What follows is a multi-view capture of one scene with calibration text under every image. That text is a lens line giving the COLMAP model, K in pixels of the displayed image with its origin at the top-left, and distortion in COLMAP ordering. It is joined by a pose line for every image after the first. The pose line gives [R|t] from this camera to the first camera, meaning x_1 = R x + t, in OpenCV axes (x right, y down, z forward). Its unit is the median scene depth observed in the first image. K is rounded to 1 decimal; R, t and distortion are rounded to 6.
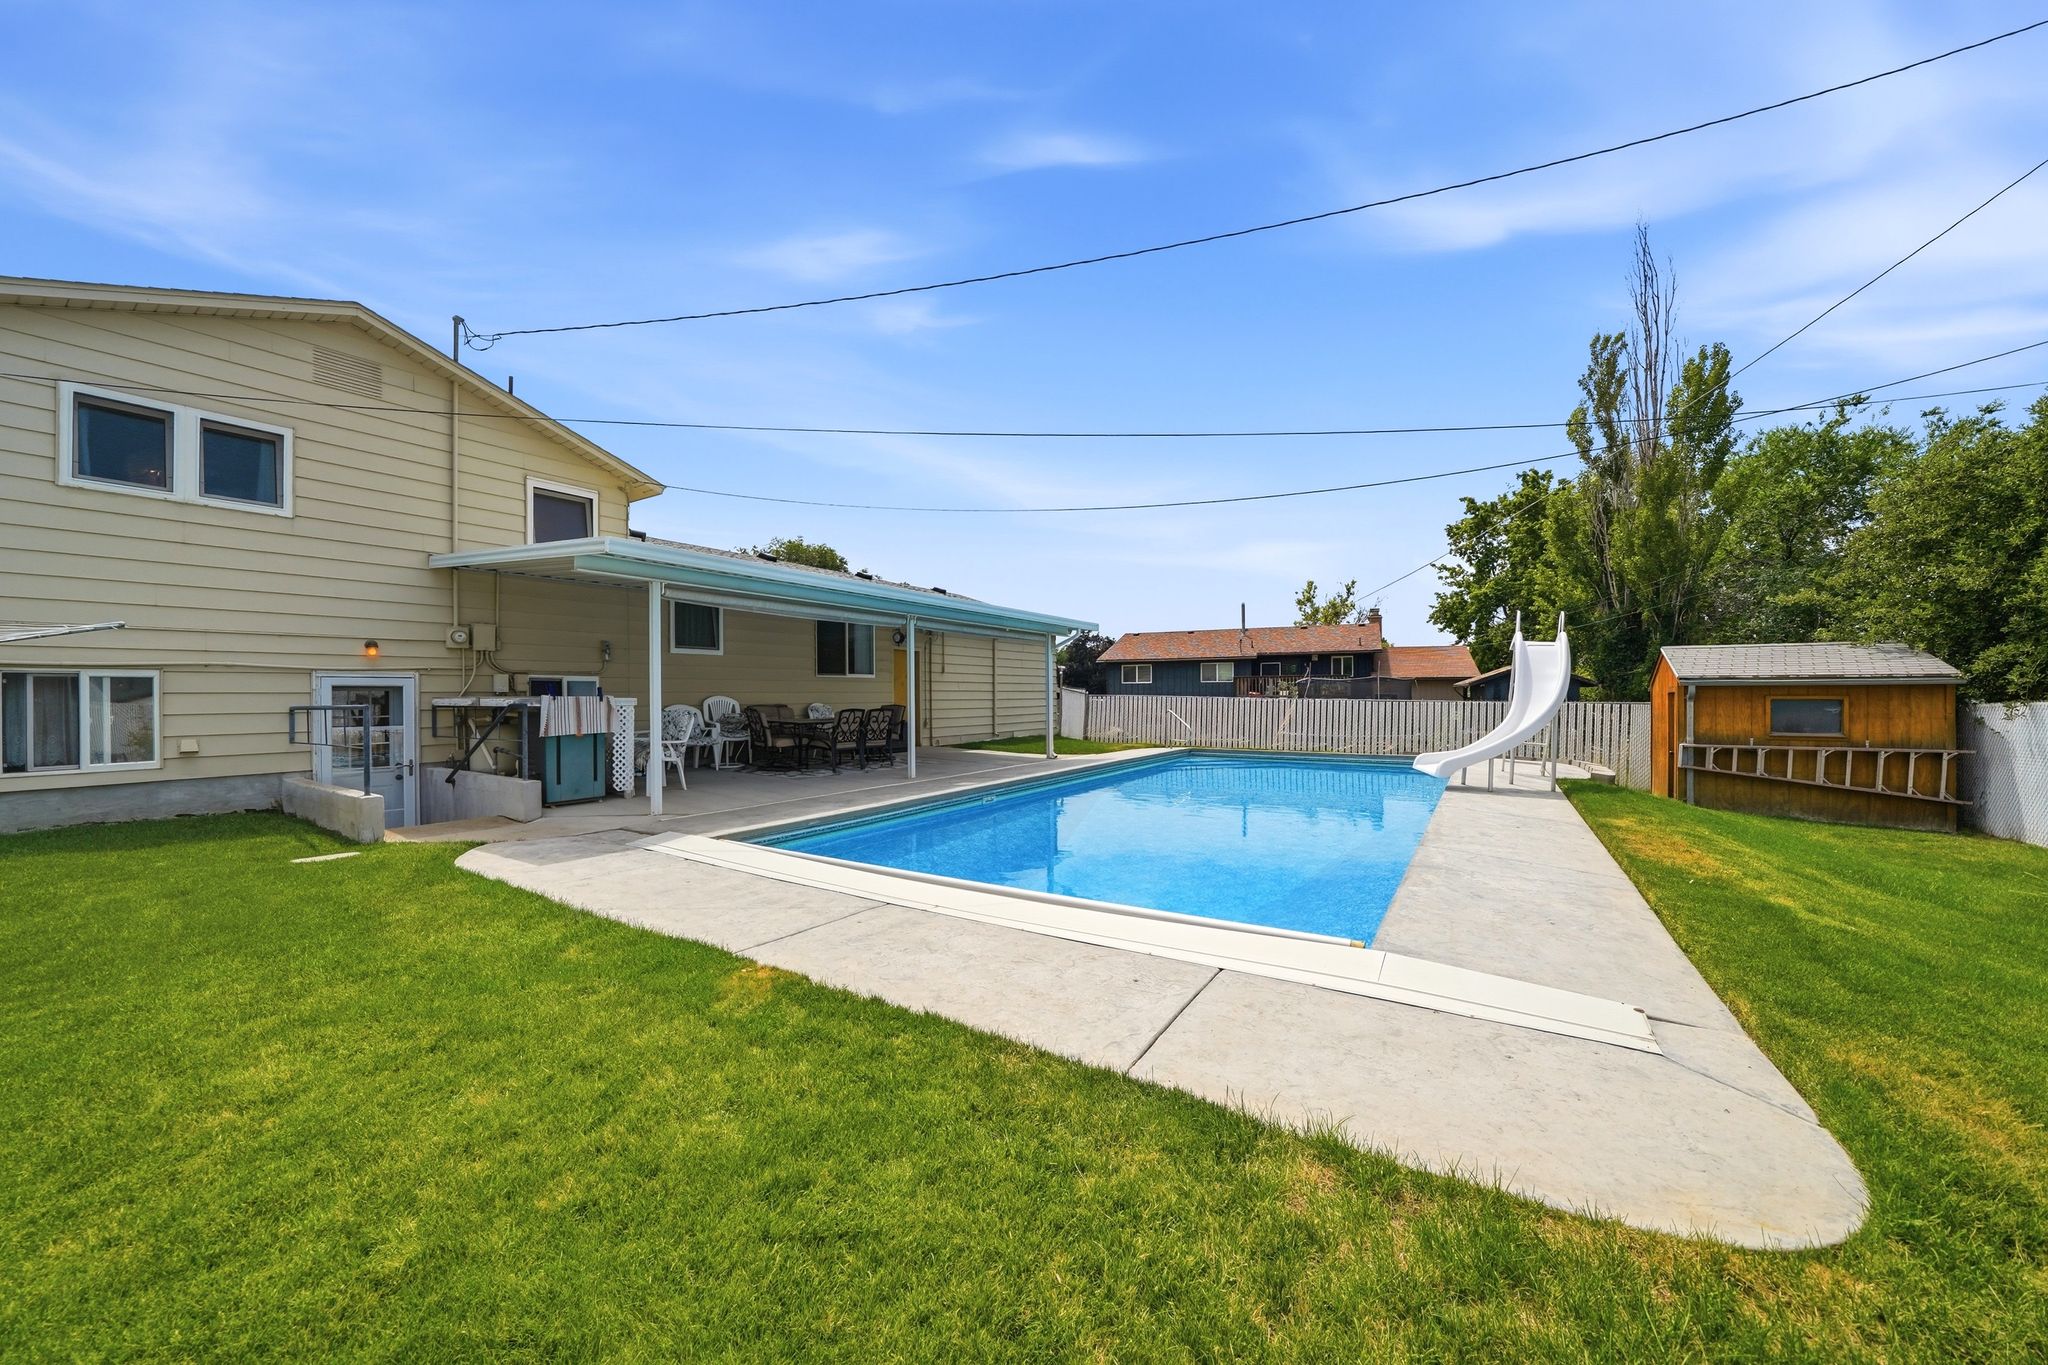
lens RADIAL K [[725.3, 0, 1015.6], [0, 725.3, 691.4], [0, 0, 1]] dist [-0.019483, 0.000130]
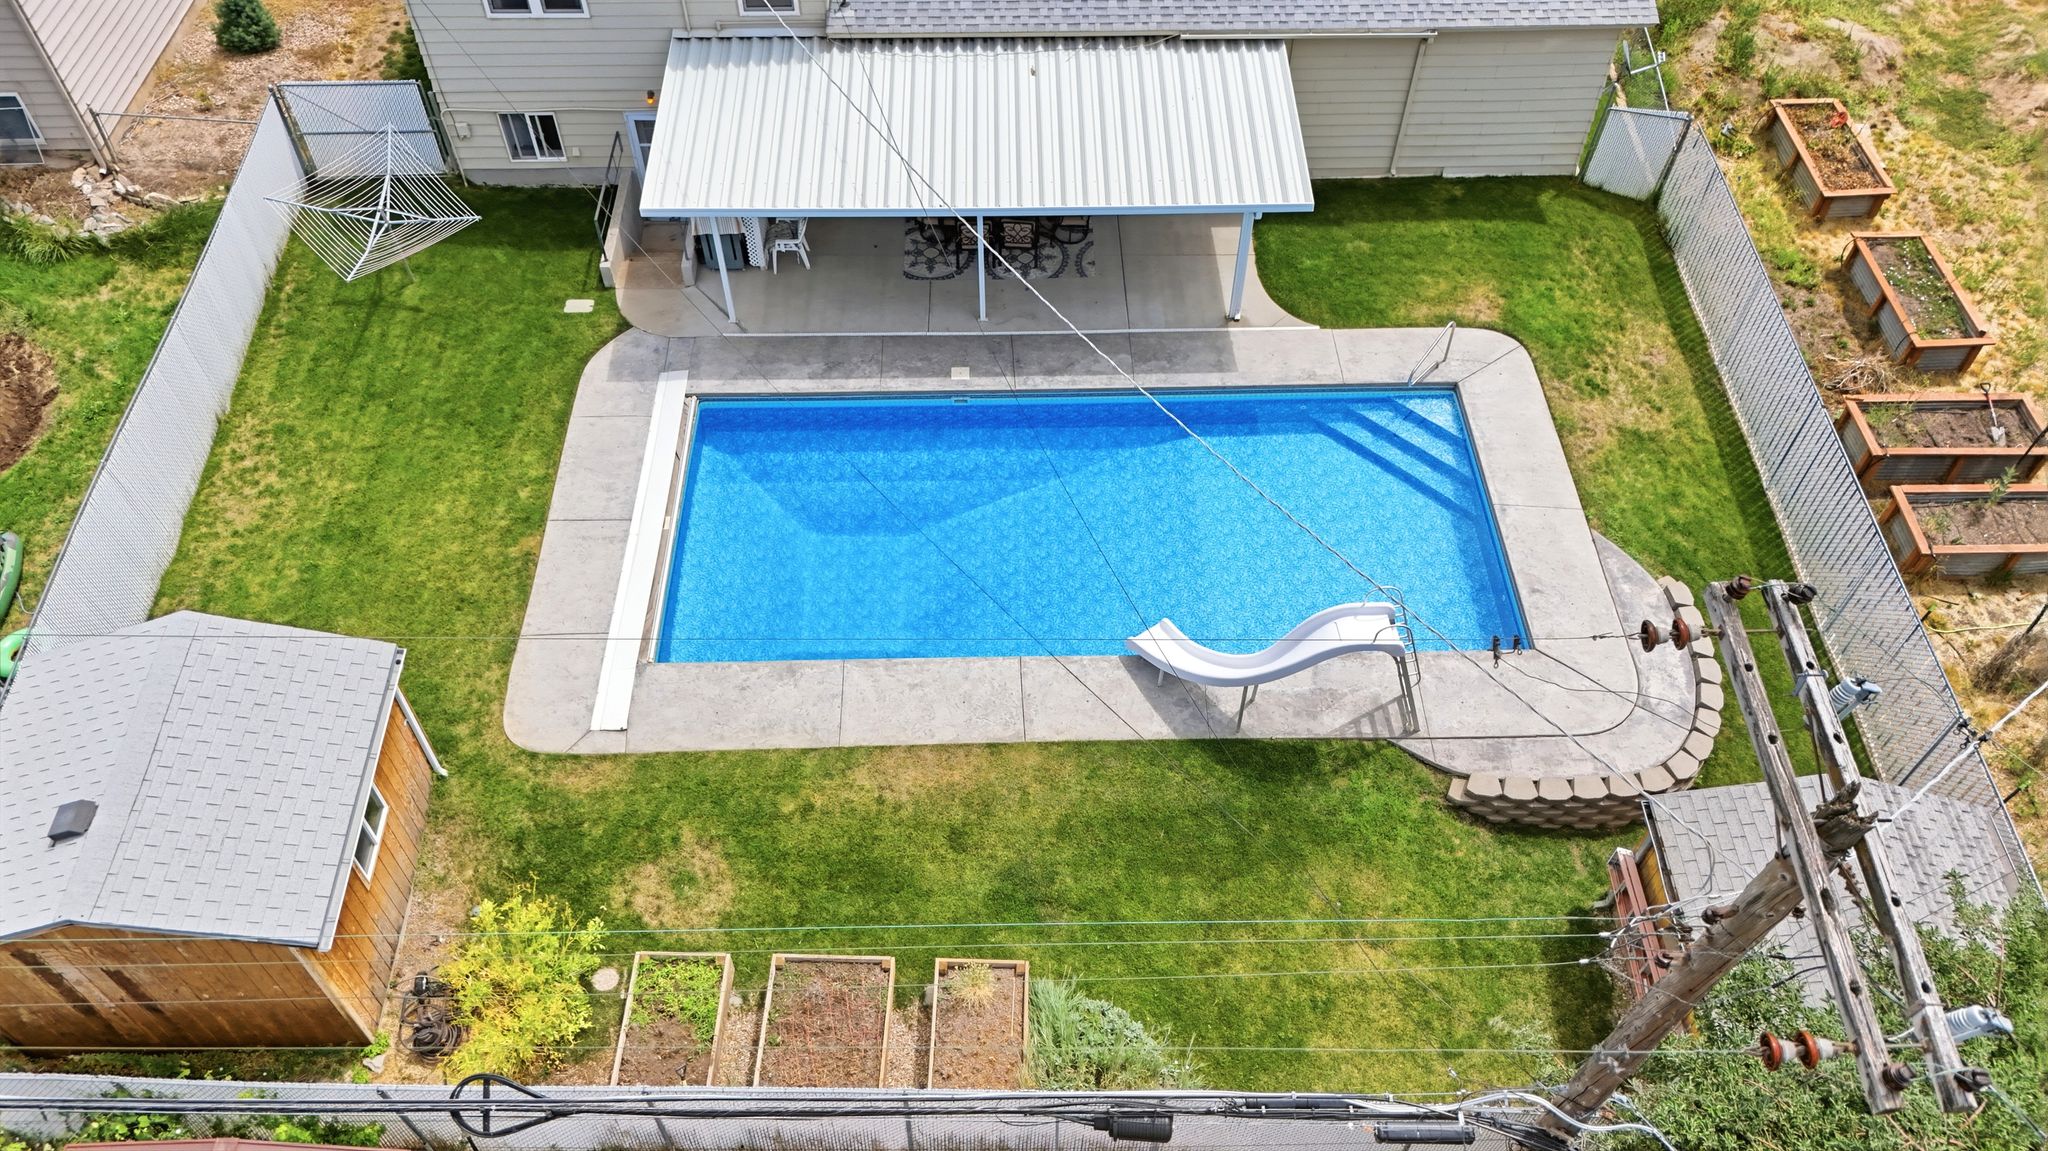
lens RADIAL K [[1534.6, 0, 1020.4], [0, 1534.6, 574.9], [0, 0, 1]] dist [0.051822, -0.040897]
pose [[0.560591, 0.634491, -0.532127, 1.380748], [0.008912, 0.637934, 0.770040, -1.434886], [0.828045, -0.436420, 0.351965, 0.090160]]
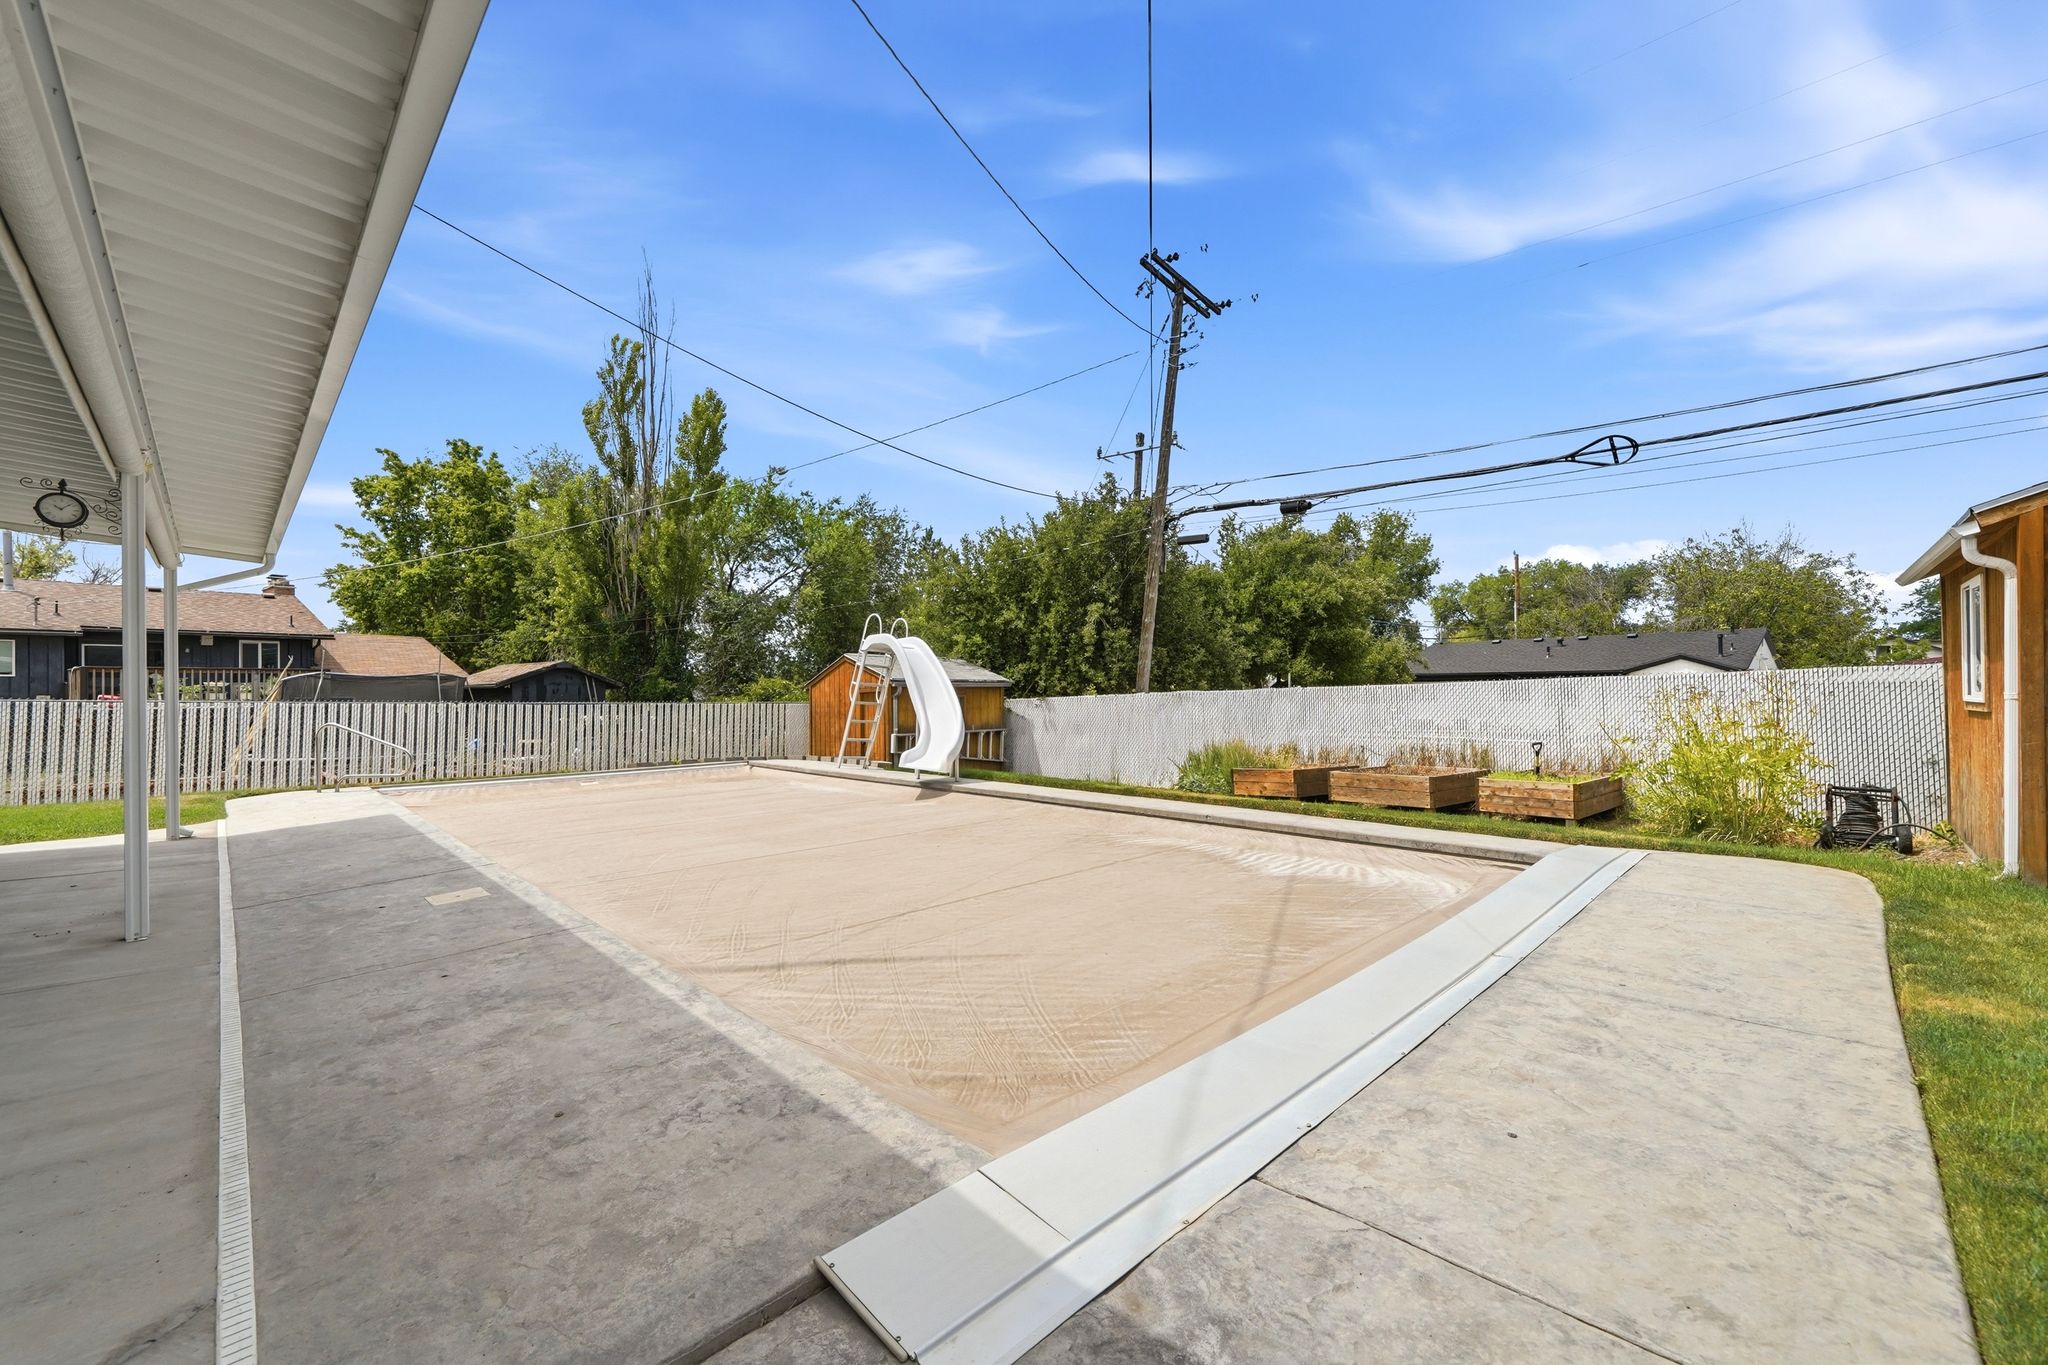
lens RADIAL K [[788.2, 0, 1070.2], [0, 788.2, 697.4], [0, 0, 1]] dist [-0.006133, 0.000066]
pose [[0.216846, -0.004112, 0.976197, -0.407997], [0.000348, 0.999991, 0.004135, 0.006849], [-0.976206, -0.000557, 0.216845, 0.499266]]
